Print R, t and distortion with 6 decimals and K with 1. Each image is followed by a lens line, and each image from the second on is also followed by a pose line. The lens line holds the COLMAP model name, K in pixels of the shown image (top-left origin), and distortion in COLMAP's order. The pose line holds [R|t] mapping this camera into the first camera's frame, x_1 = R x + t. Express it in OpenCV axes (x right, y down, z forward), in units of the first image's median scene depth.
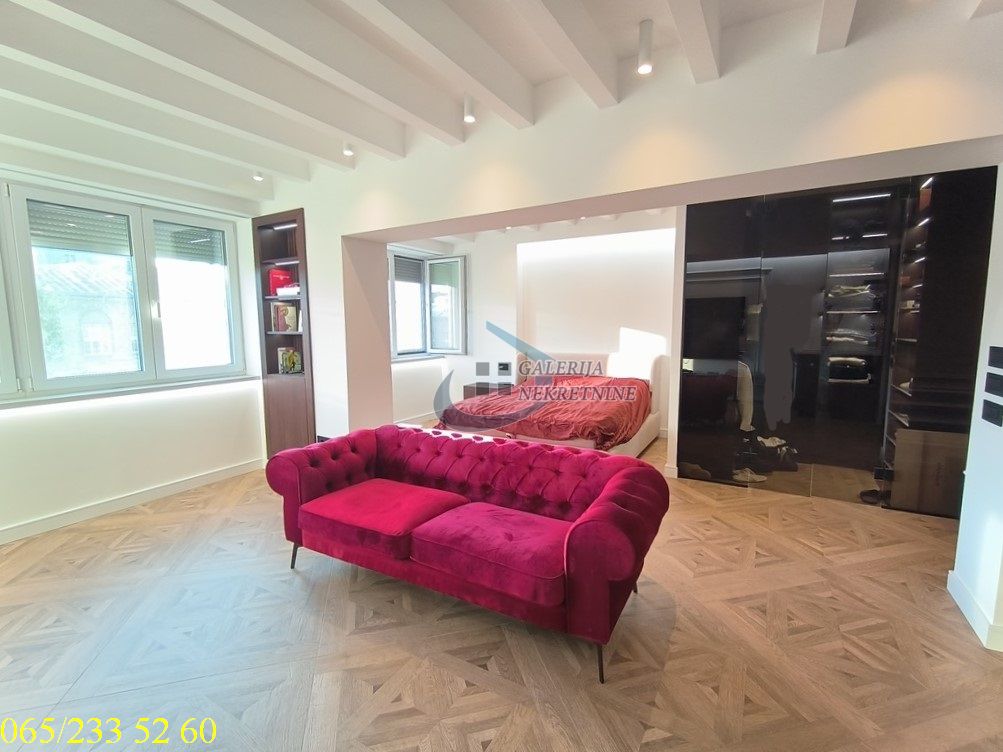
lens RADIAL K [[461.5, 0, 499.1], [0, 461.5, 372.9], [0, 0, 1]] dist [0.002189, 0.000171]
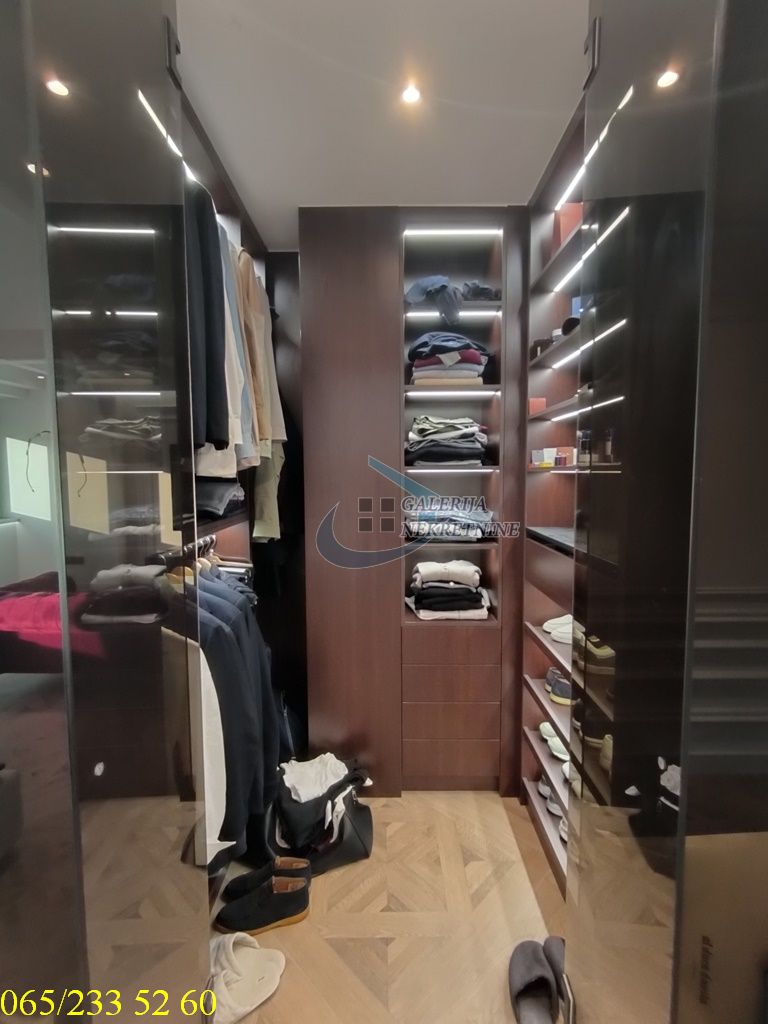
lens RADIAL K [[471.2, 0, 385.1], [0, 471.2, 512.1], [0, 0, 1]] dist [0.002189, 0.000171]
pose [[0.858708, -0.034760, 0.511285, 0.451961], [0.055268, 0.998160, -0.024961, -0.080804], [-0.509477, 0.049692, 0.859048, 0.615184]]
